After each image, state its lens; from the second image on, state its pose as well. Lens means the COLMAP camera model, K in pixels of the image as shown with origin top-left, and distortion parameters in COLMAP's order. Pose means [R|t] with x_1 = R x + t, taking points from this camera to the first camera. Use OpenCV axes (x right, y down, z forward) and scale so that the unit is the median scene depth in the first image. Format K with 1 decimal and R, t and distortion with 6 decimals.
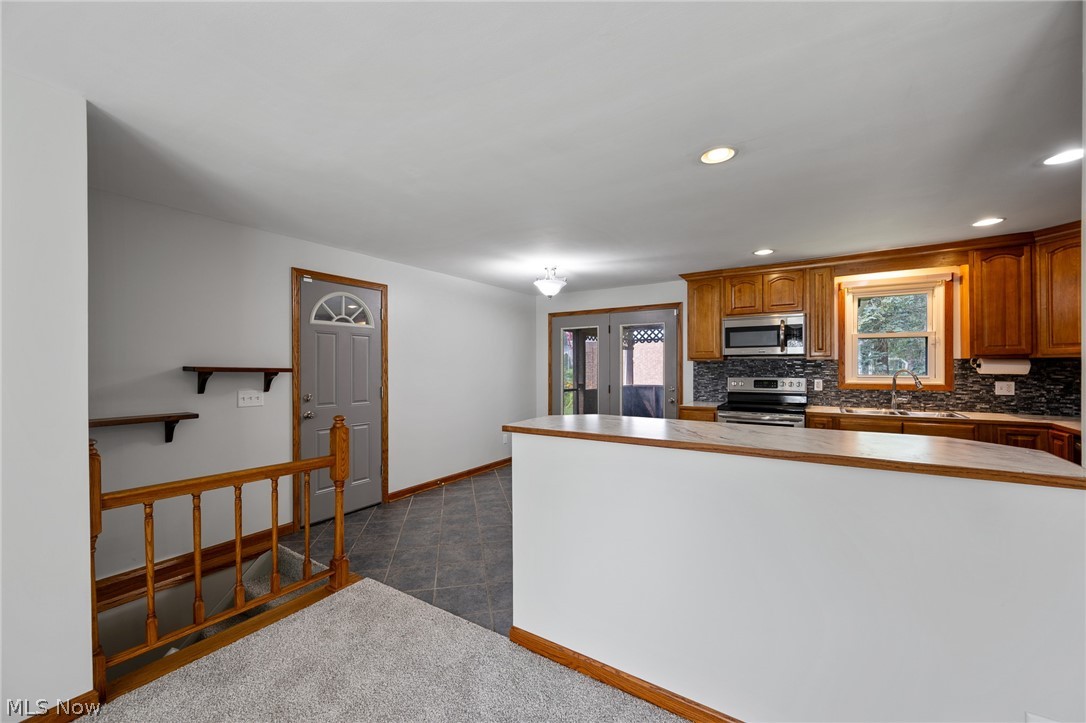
lens RADIAL K [[425.8, 0, 544.4], [0, 425.8, 367.9], [0, 0, 1]] dist [-0.000019, -0.000115]
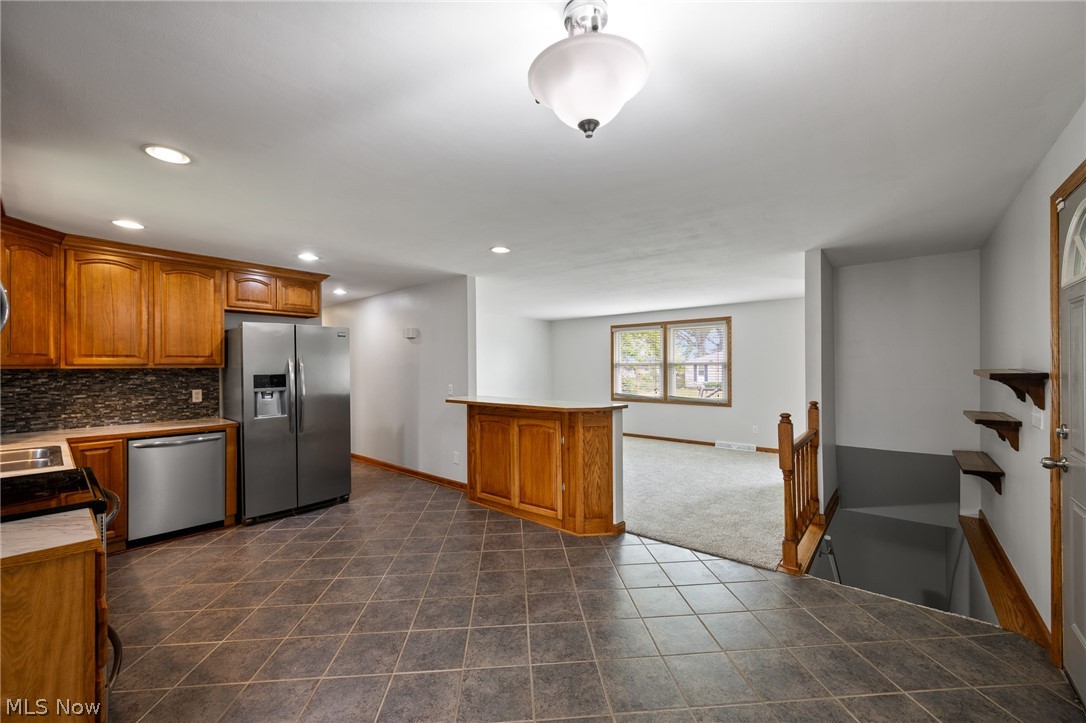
lens RADIAL K [[425.8, 0, 541.6], [0, 425.8, 365.1], [0, 0, 1]] dist [-0.000019, -0.000115]
pose [[-0.990691, 0.011021, 0.135685, 0.009017], [0.011450, 0.999932, 0.002380, -0.018909], [-0.135649, 0.003912, -0.990749, 1.459572]]
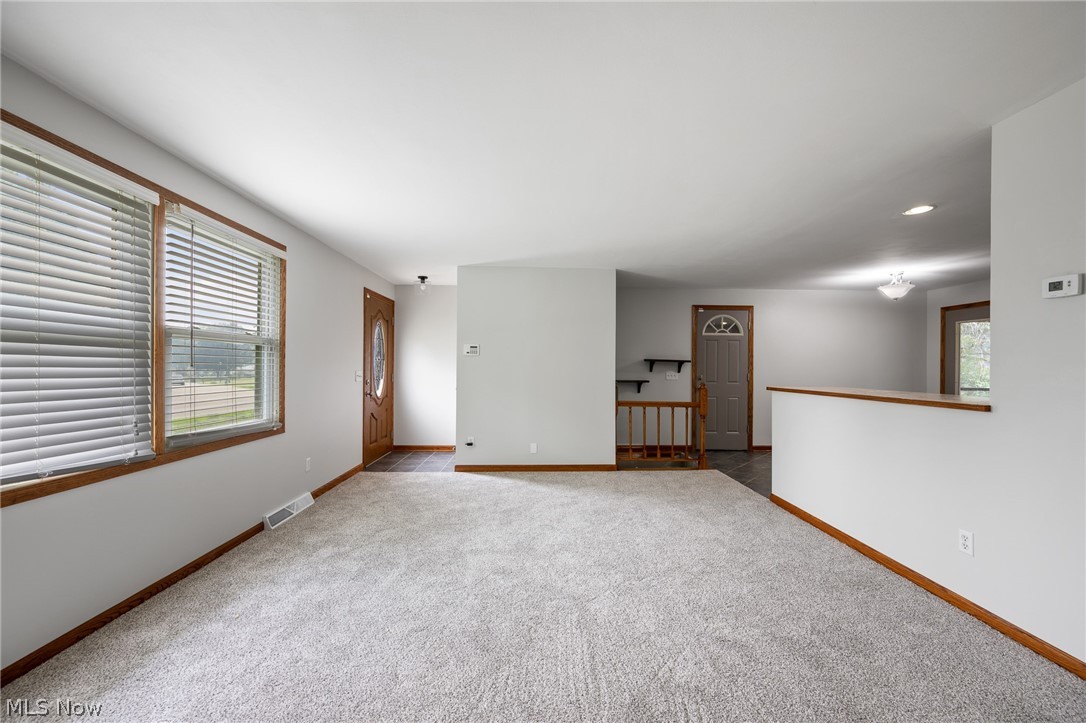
lens RADIAL K [[425.8, 0, 543.7], [0, 425.8, 362.6], [0, 0, 1]] dist [-0.000019, -0.000115]
pose [[0.567207, 0.002314, -0.823572, 0.476996], [-0.013999, 0.999879, -0.006832, 0.027096], [0.823456, 0.015404, 0.567171, -0.481585]]
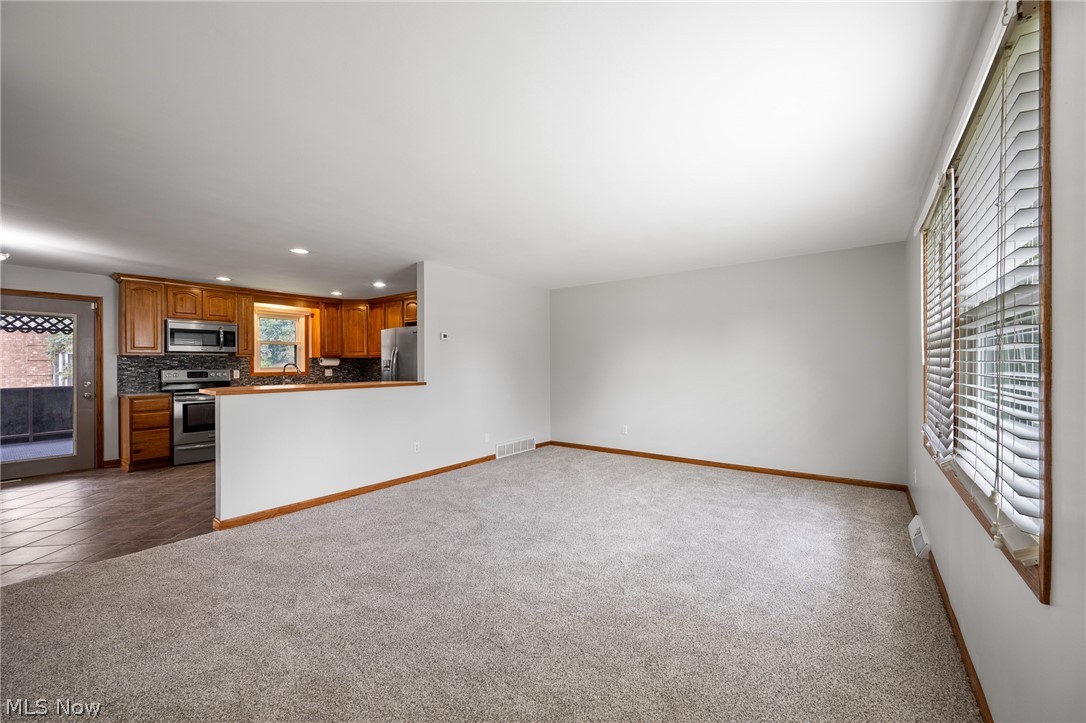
lens RADIAL K [[425.8, 0, 546.2], [0, 425.8, 364.8], [0, 0, 1]] dist [-0.000019, -0.000115]
pose [[0.073093, 0.002346, 0.997322, -0.812634], [0.008997, 0.999955, -0.003012, 0.025199], [-0.997285, 0.009193, 0.073069, -0.163355]]
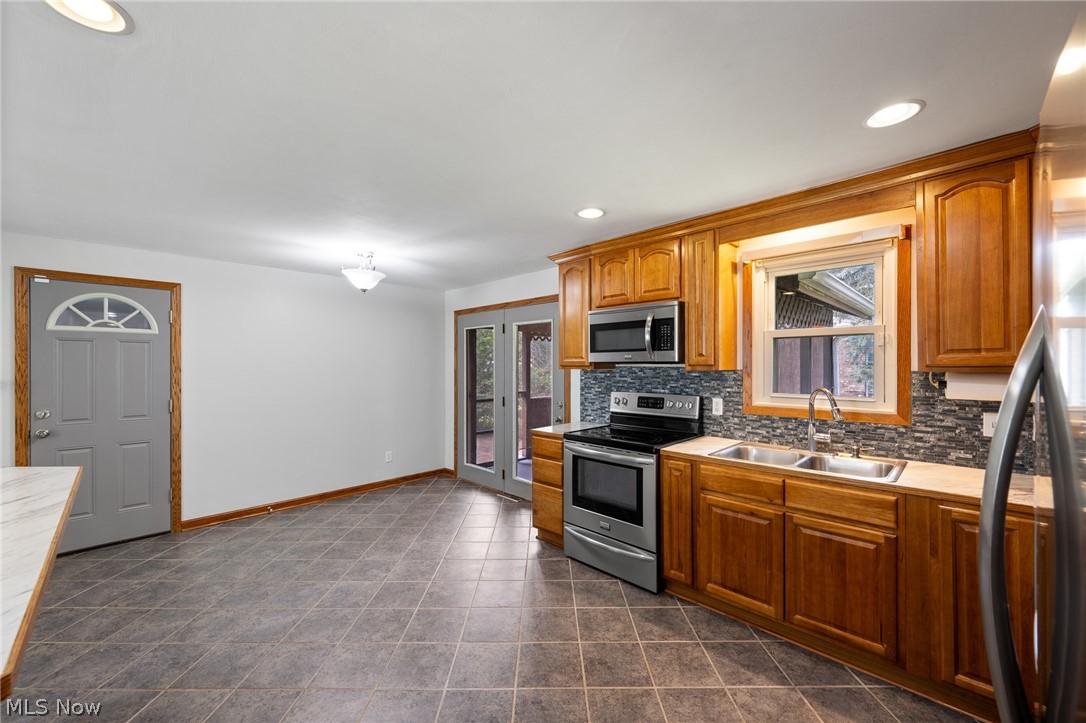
lens RADIAL K [[425.8, 0, 545.7], [0, 425.8, 366.0], [0, 0, 1]] dist [-0.000019, -0.000115]
pose [[0.977891, 0.001012, -0.209111, 0.593969], [-0.001059, 0.999999, -0.000113, -0.027630], [0.209111, 0.000332, 0.977892, 0.321127]]
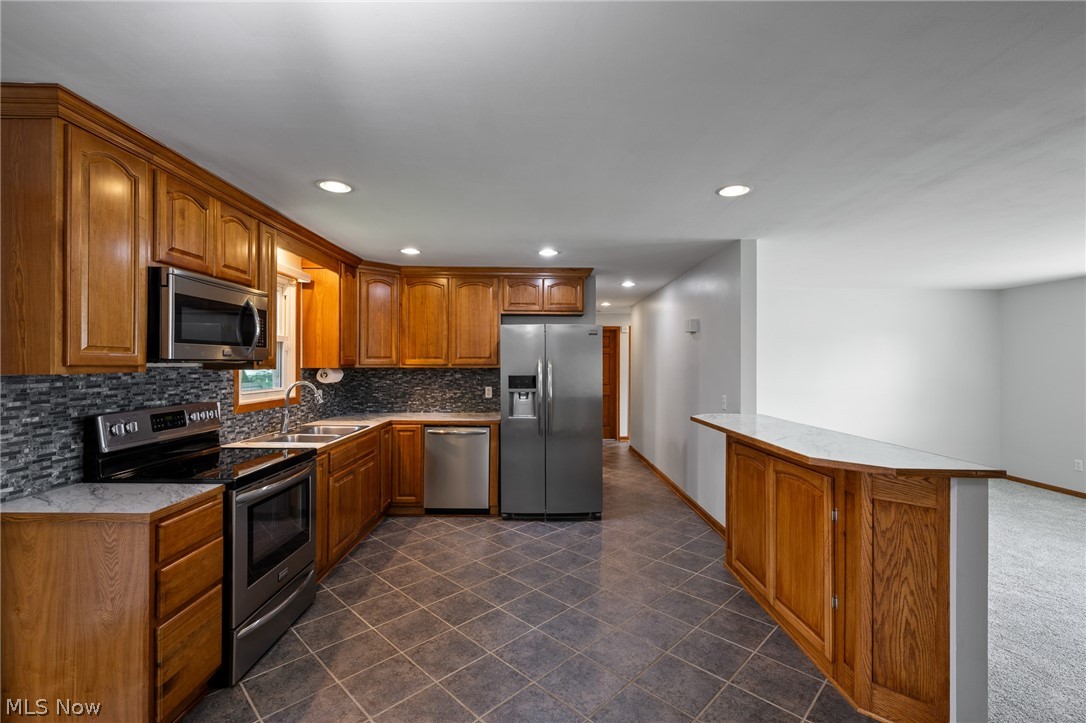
lens RADIAL K [[467.5, 0, 546.4], [0, 467.5, 362.6], [0, 0, 1]] dist [0.002306, -0.000996]
pose [[-0.553589, 0.002334, 0.832787, -0.177214], [0.001511, 0.999997, -0.001798, -0.030292], [-0.832789, 0.000263, -0.553591, 1.123021]]
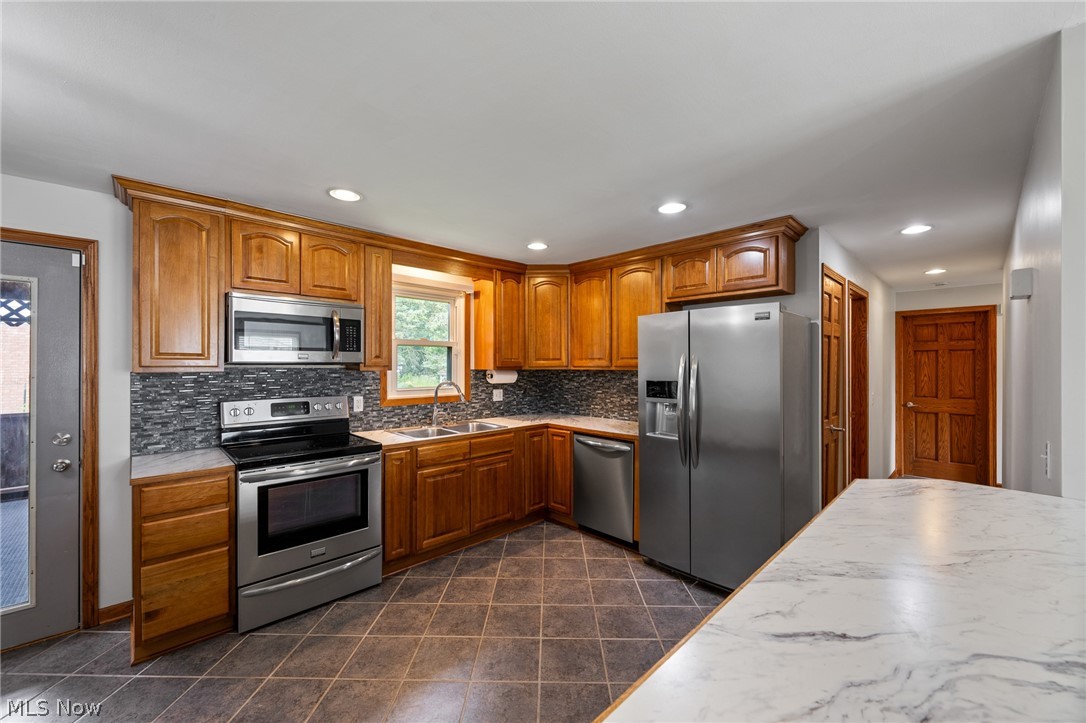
lens RADIAL K [[425.8, 0, 548.3], [0, 425.8, 364.6], [0, 0, 1]] dist [-0.000019, -0.000115]
pose [[0.218850, 0.003899, 0.975751, -0.011630], [0.002783, 0.999985, -0.004620, -0.027634], [-0.975755, 0.003727, 0.218836, 0.590305]]
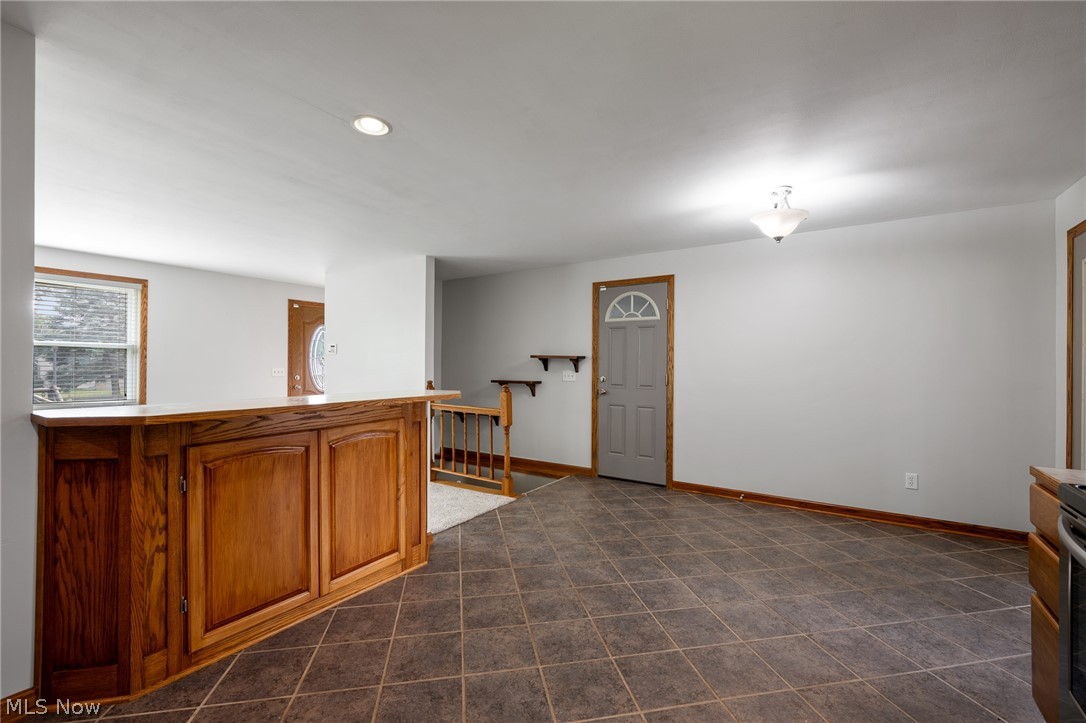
lens RADIAL K [[467.5, 0, 543.0], [0, 467.5, 356.4], [0, 0, 1]] dist [0.002306, -0.000996]
pose [[-0.015959, -0.011806, -0.999803, 0.805450], [-0.009837, 0.999884, -0.011650, 0.018145], [0.999824, 0.009649, -0.016074, 0.762341]]
